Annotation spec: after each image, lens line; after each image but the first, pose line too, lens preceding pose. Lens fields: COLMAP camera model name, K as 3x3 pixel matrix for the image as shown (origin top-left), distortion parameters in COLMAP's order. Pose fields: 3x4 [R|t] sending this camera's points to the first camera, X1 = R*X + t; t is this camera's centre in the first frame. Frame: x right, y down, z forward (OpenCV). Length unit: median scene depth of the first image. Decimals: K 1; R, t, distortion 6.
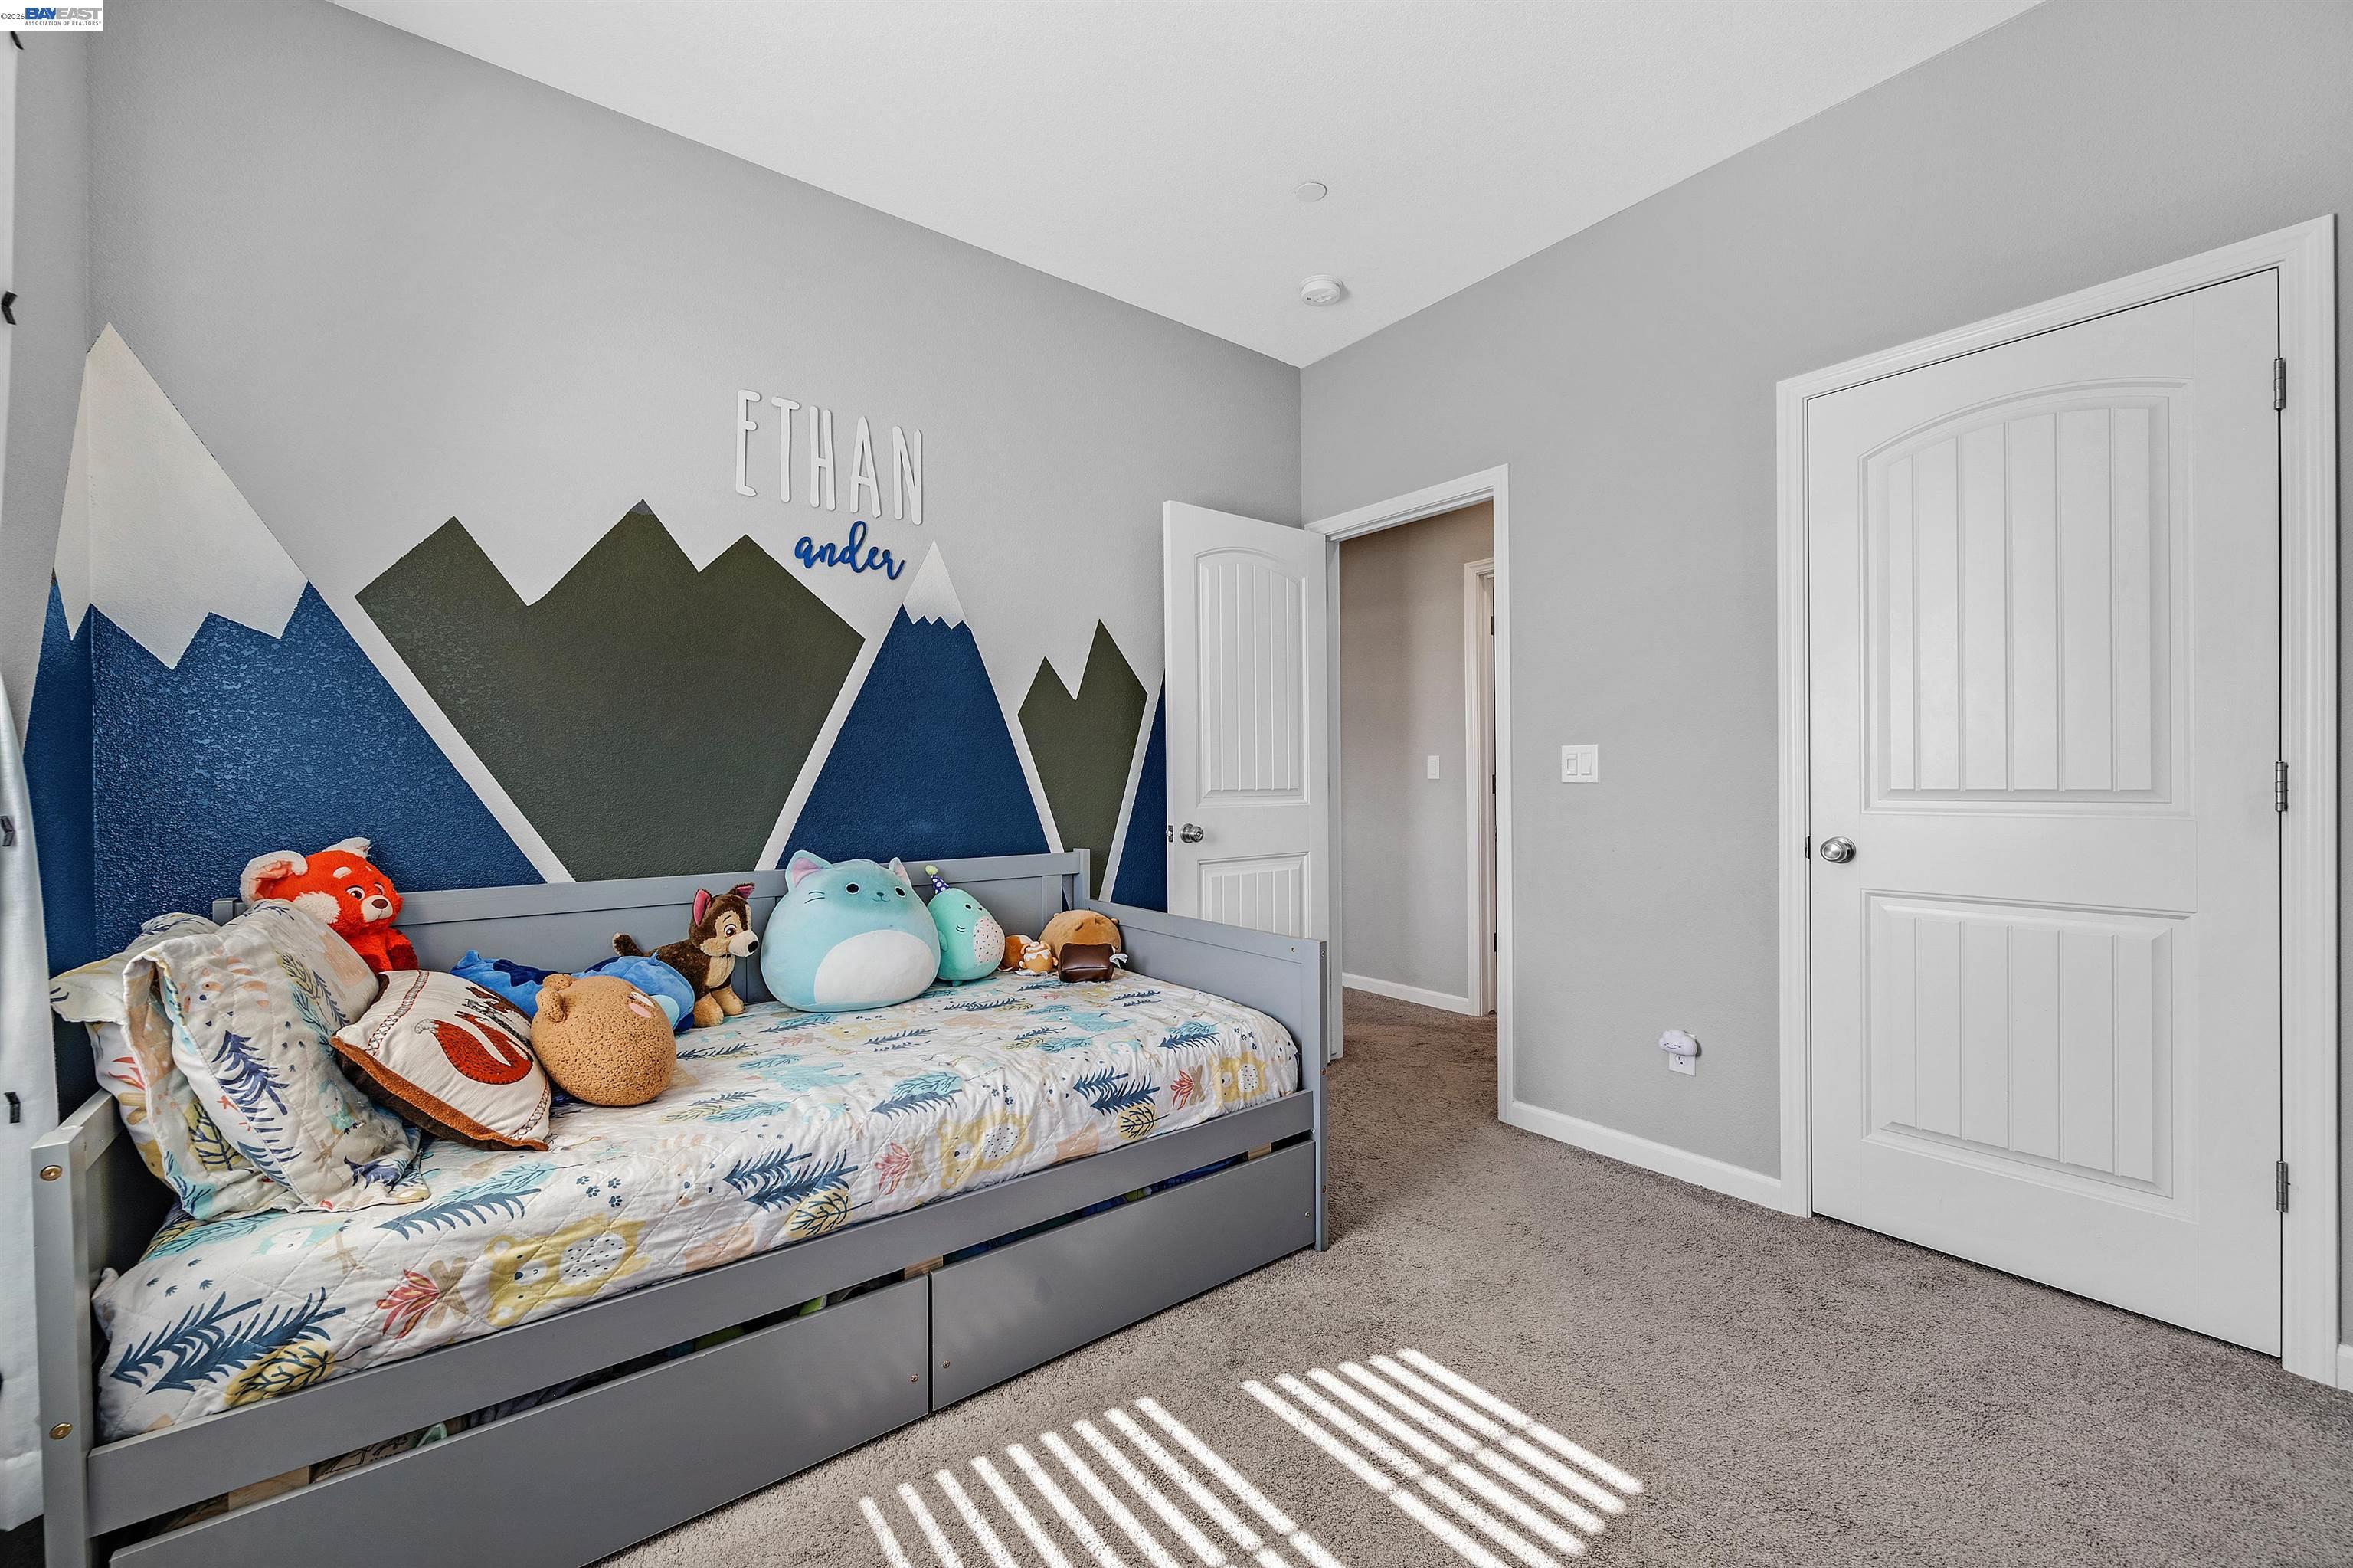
lens RADIAL K [[924.8, 0, 1173.9], [0, 924.8, 790.9], [0, 0, 1]] dist [-0.001067, -0.000441]
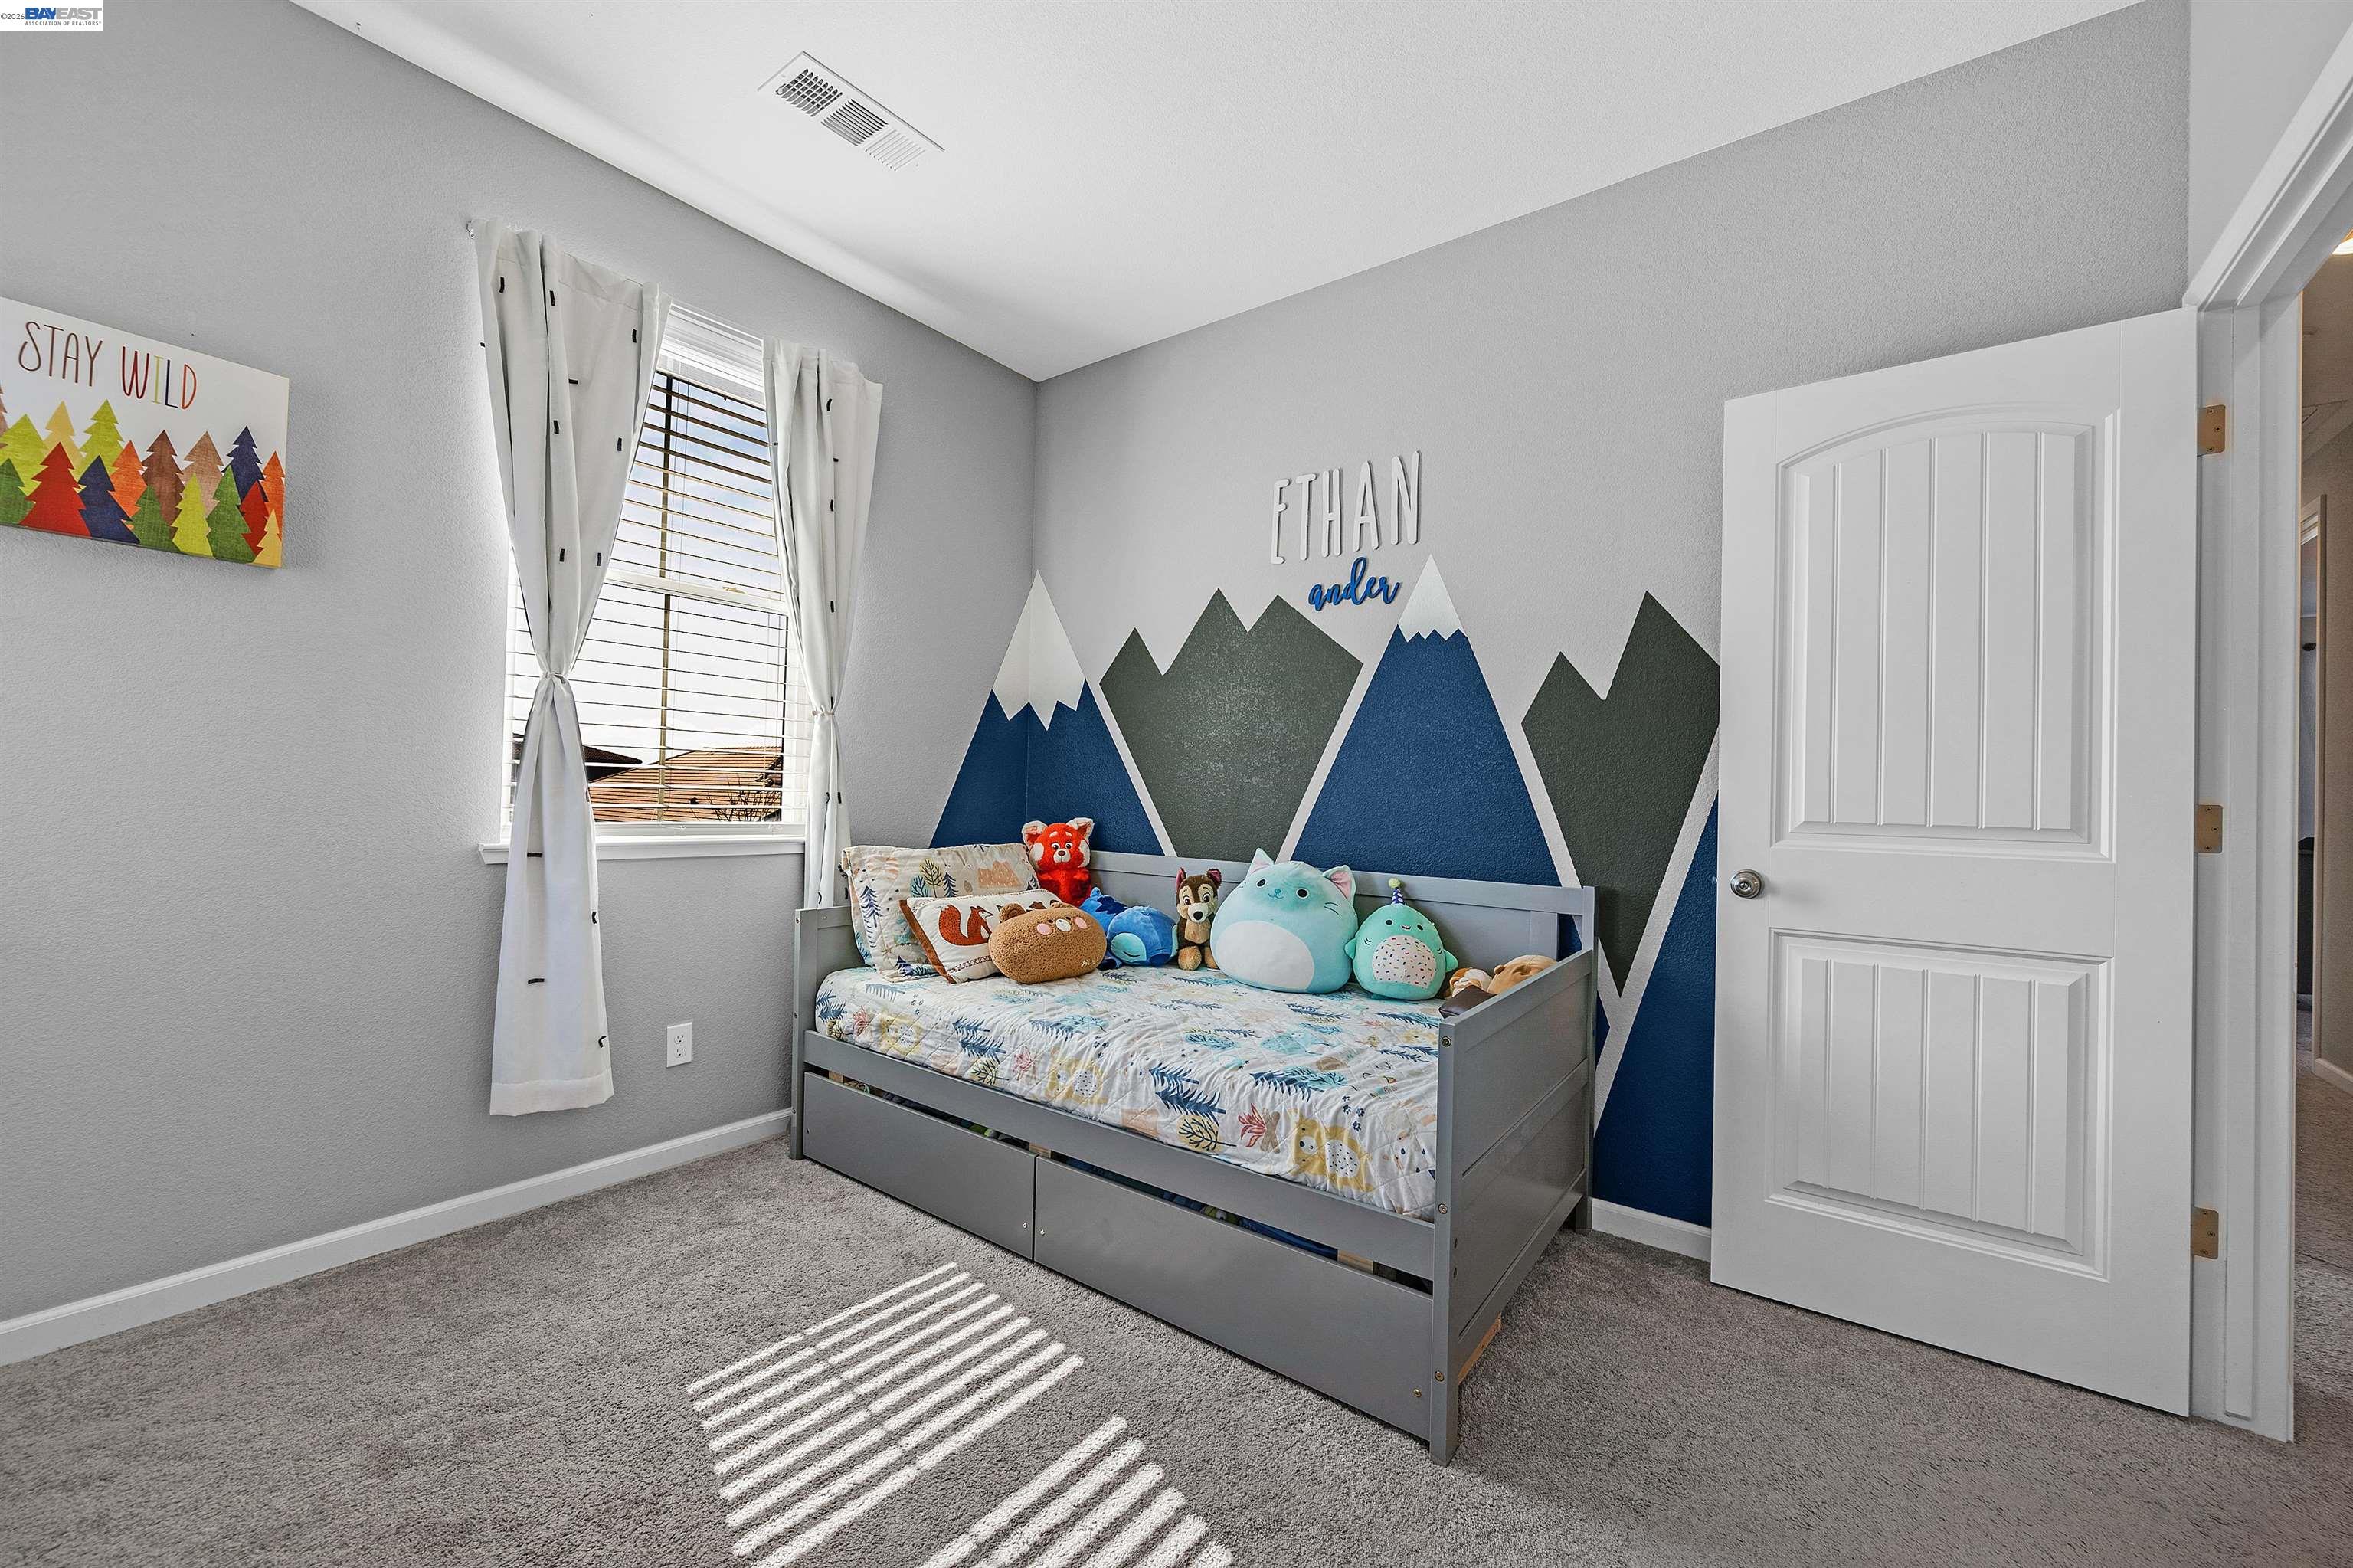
lens RADIAL K [[924.8, 0, 1184.7], [0, 924.8, 790.6], [0, 0, 1]] dist [-0.001067, -0.000441]
pose [[0.266039, 0.009627, -0.963914, 0.861190], [-0.037087, 0.999312, -0.000255, -0.009098], [0.963249, 0.035816, 0.266213, 0.667848]]
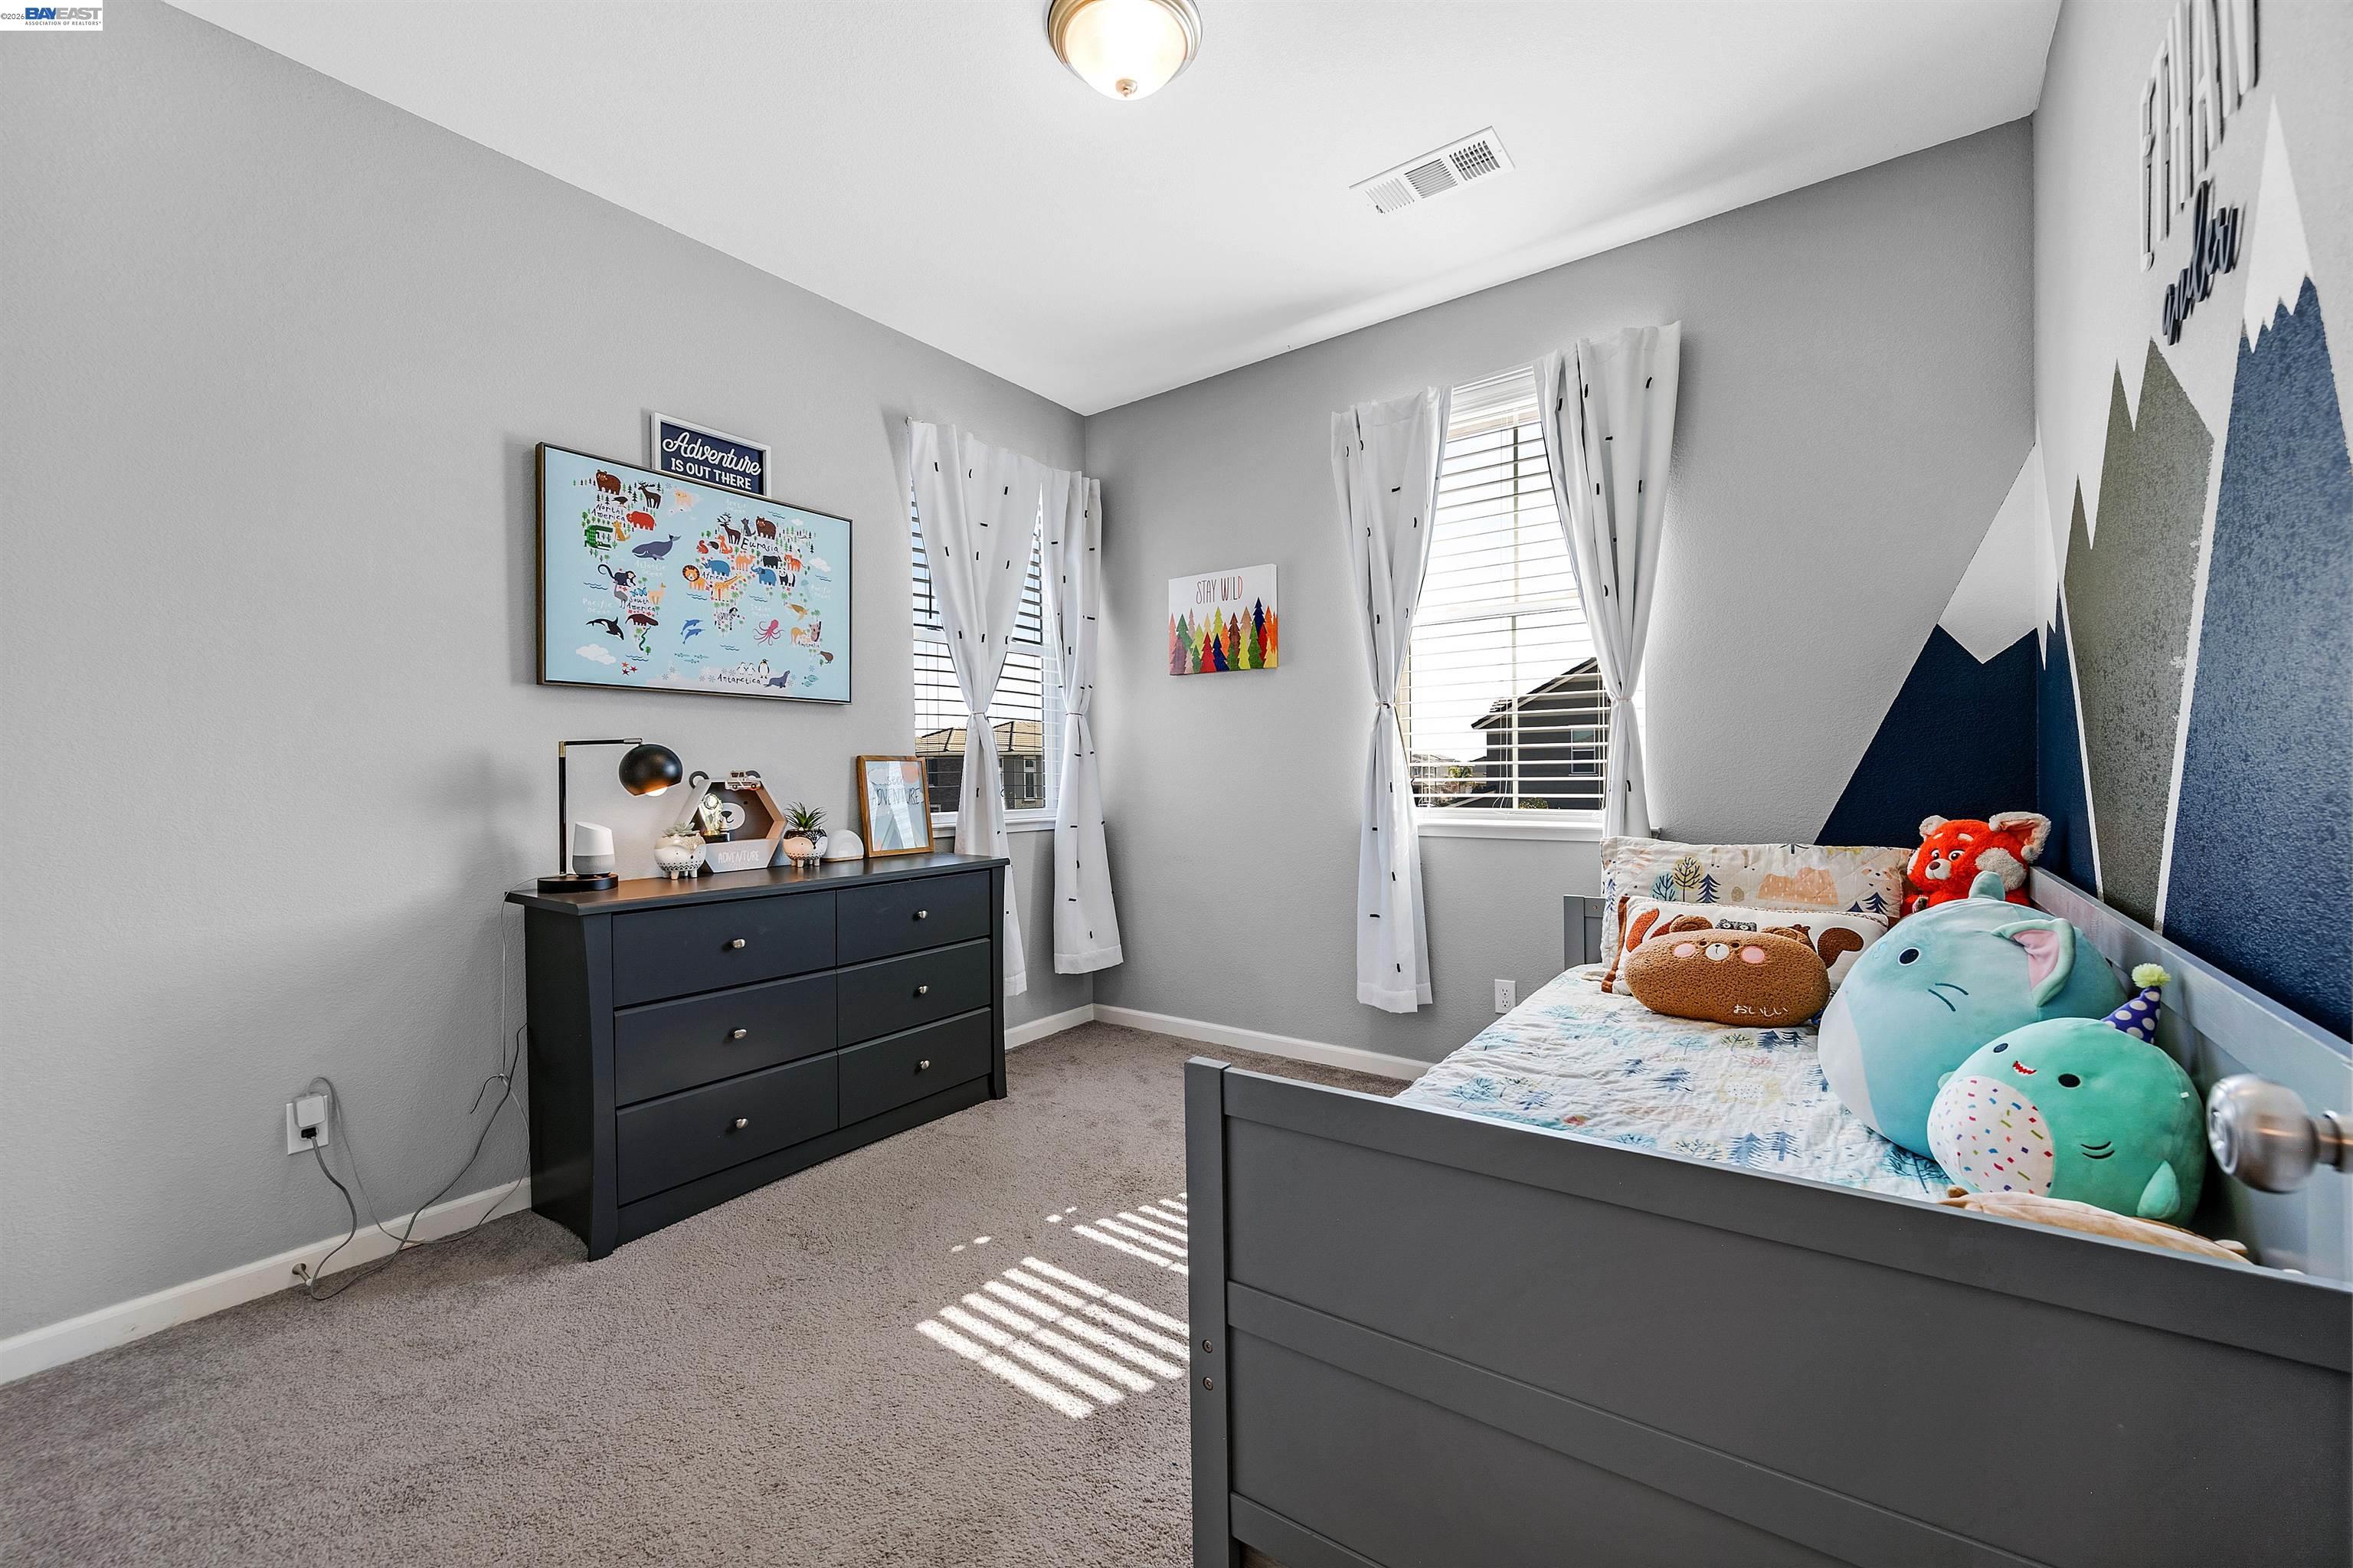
lens RADIAL K [[924.8, 0, 1164.9], [0, 924.8, 777.2], [0, 0, 1]] dist [-0.001067, -0.000441]
pose [[-0.963161, 0.017063, -0.268385, 0.359574], [0.014261, 0.999822, 0.012386, -0.018250], [0.268548, 0.008102, -0.963232, 1.688862]]
